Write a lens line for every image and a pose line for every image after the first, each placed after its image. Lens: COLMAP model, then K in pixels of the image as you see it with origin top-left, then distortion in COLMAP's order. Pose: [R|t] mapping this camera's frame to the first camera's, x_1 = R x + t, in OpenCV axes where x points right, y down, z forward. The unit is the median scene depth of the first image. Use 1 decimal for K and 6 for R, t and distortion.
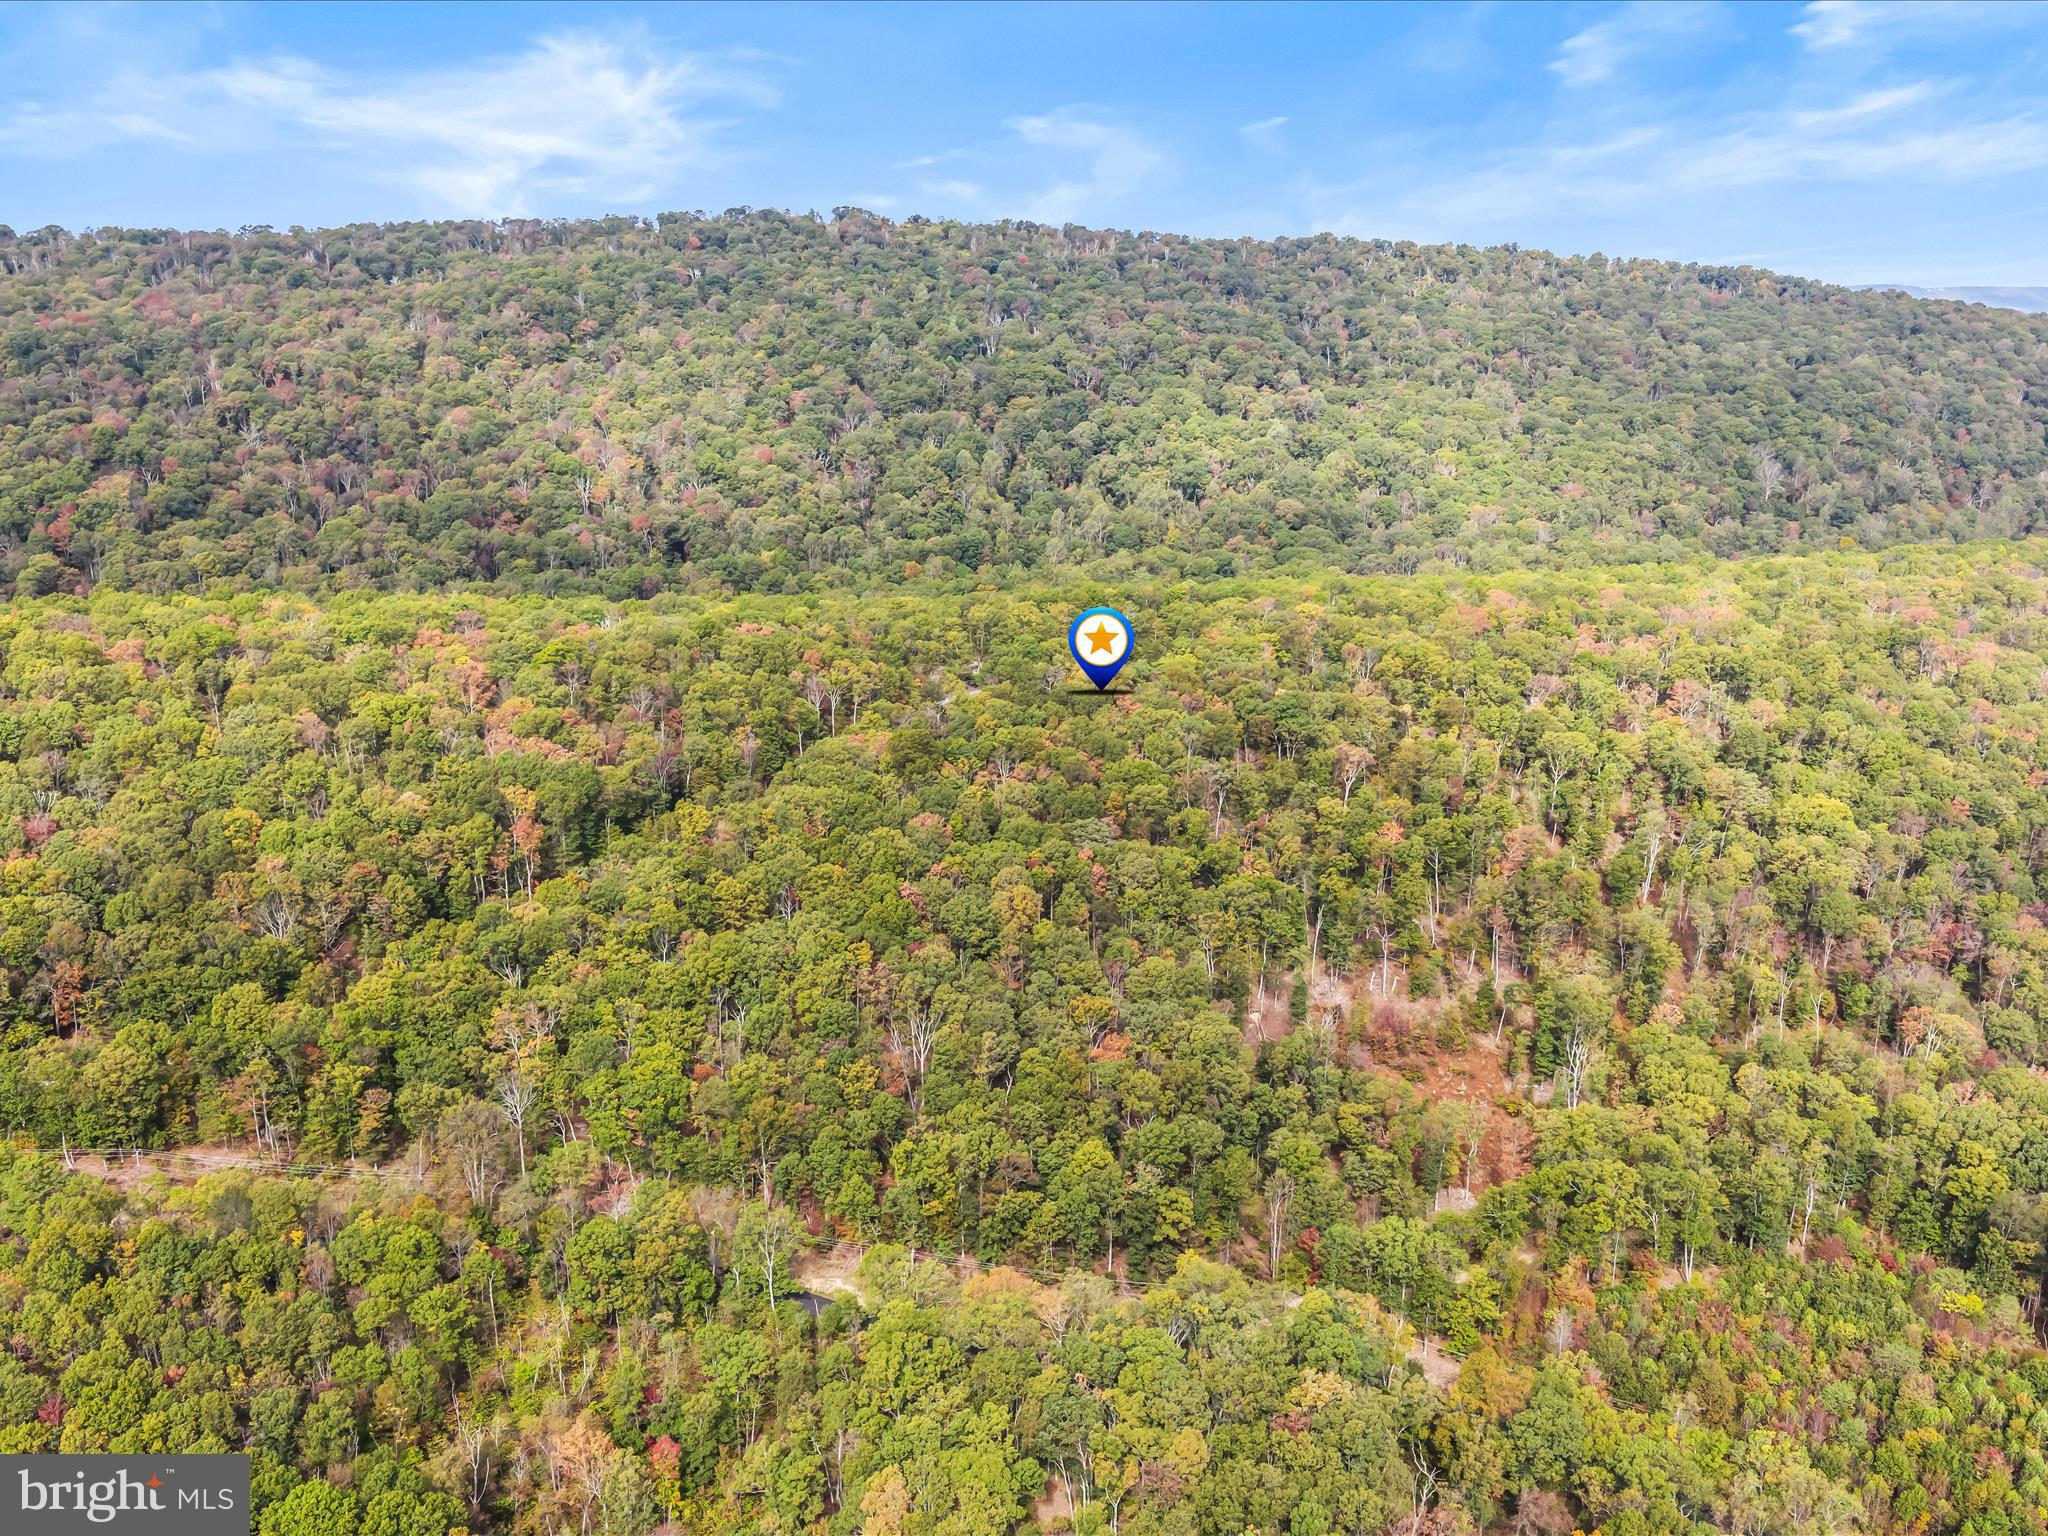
lens RADIAL K [[1554.9, 0, 1024.0], [0, 1554.9, 768.0], [0, 0, 1]] dist [-0.006609, -0.005003]
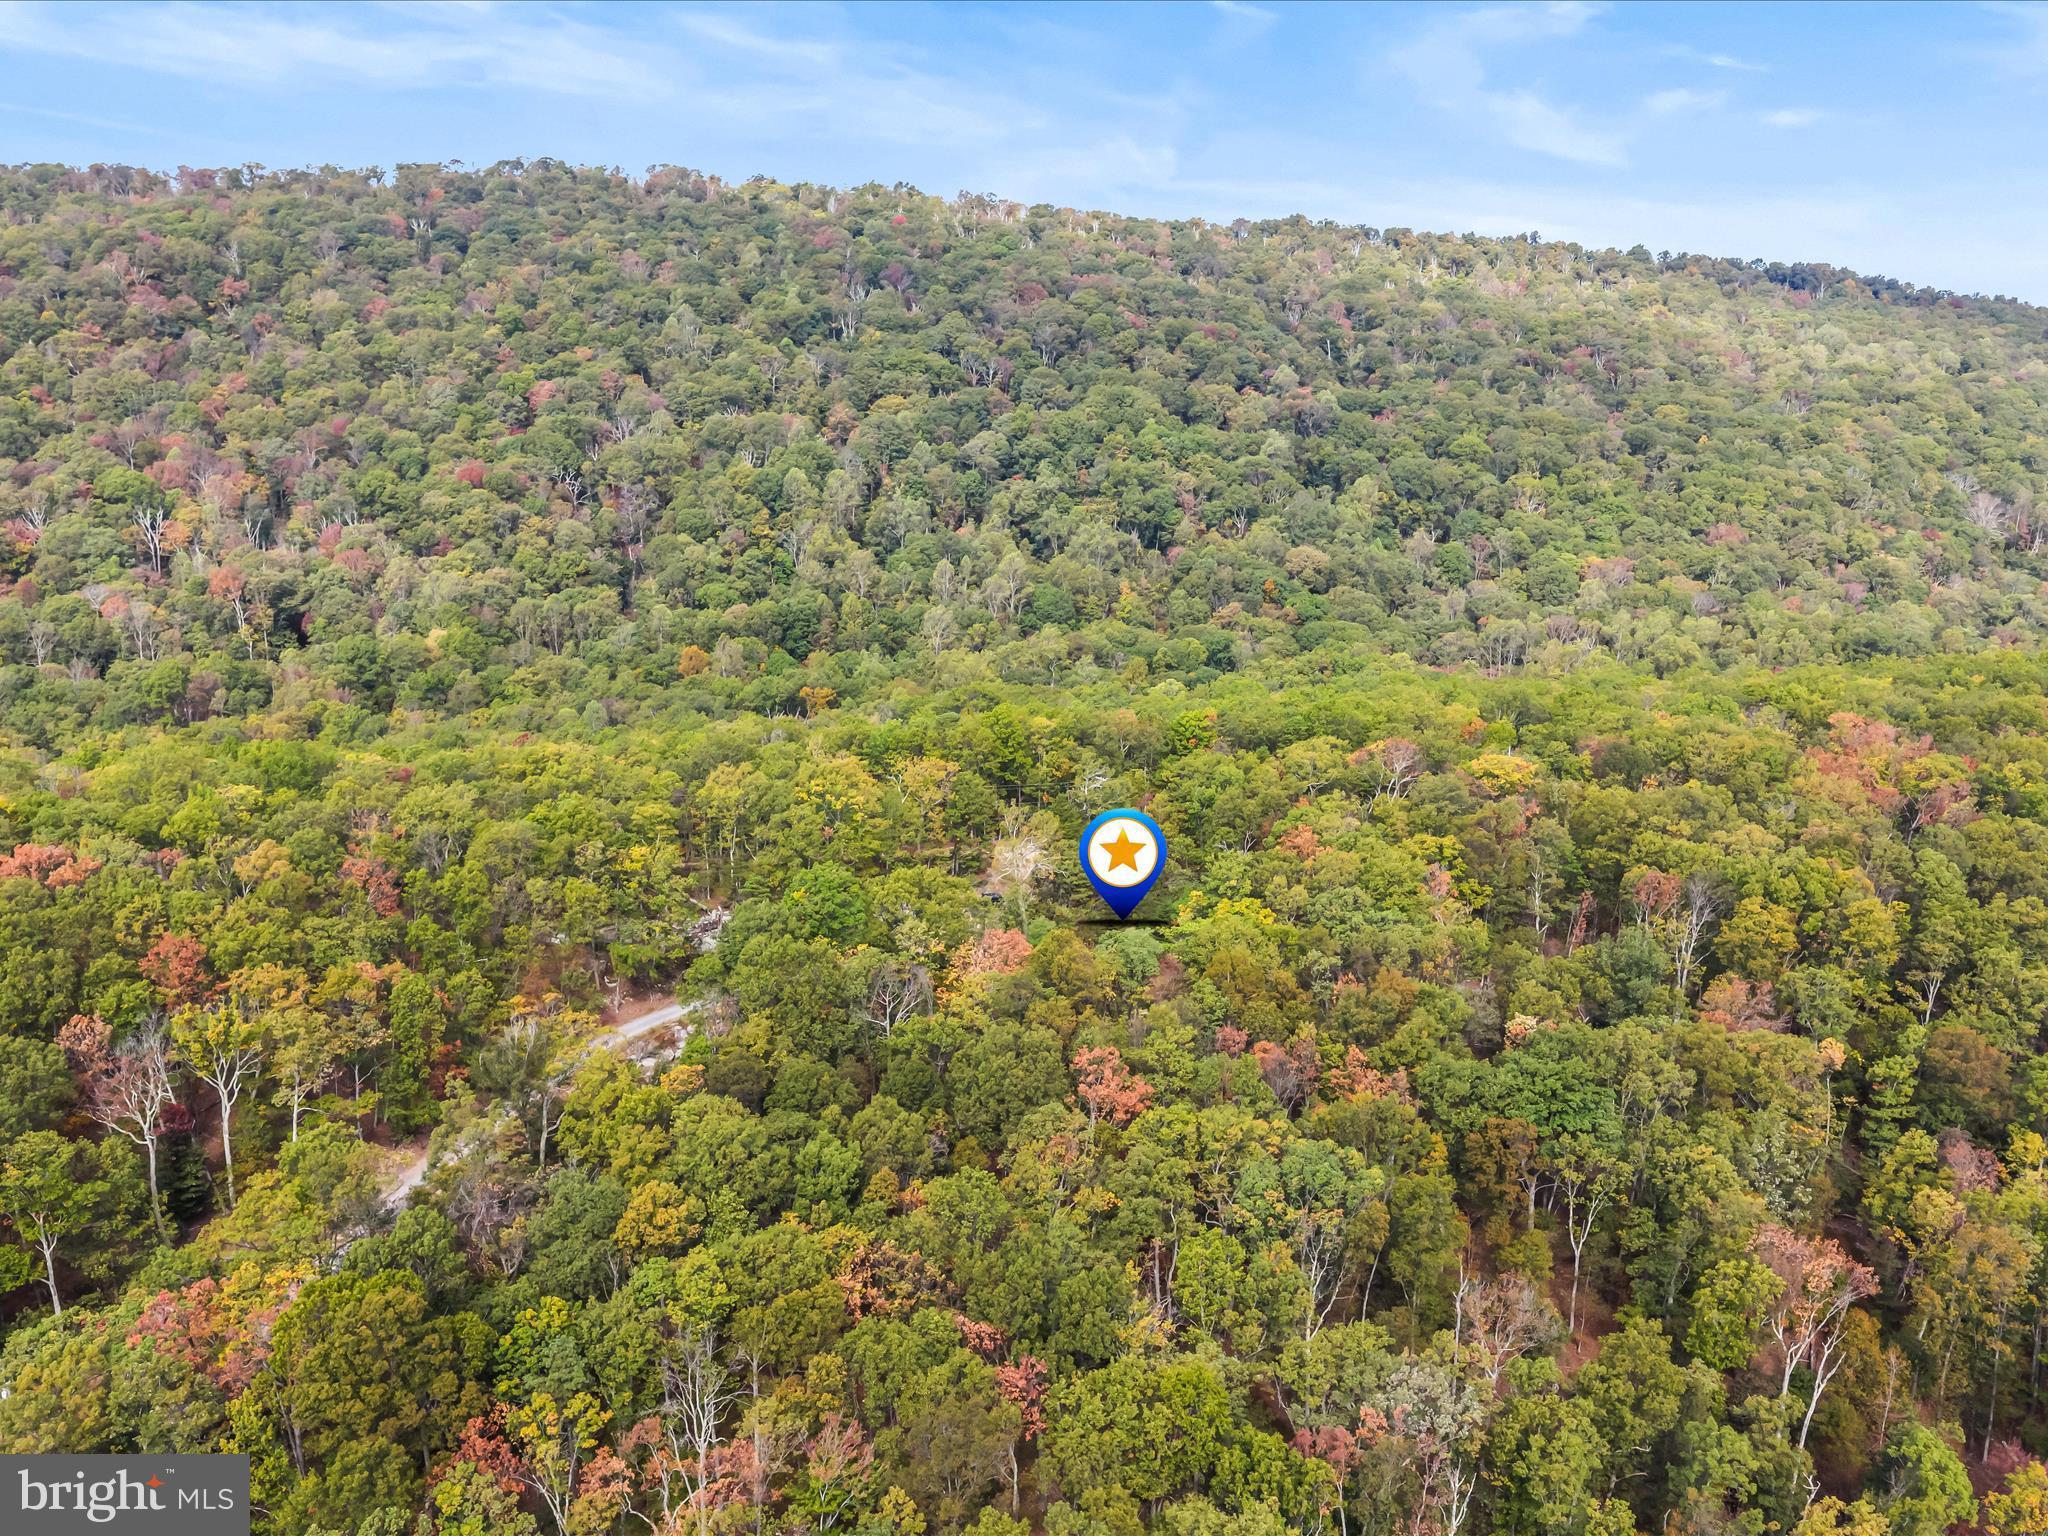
lens RADIAL K [[1554.9, 0, 1024.0], [0, 1554.9, 768.0], [0, 0, 1]] dist [-0.006609, -0.005003]
pose [[0.998217, -0.006835, 0.059300, 0.015088], [0.009438, 0.998999, -0.043725, -0.051807], [-0.058942, 0.044207, 0.997282, 0.352446]]
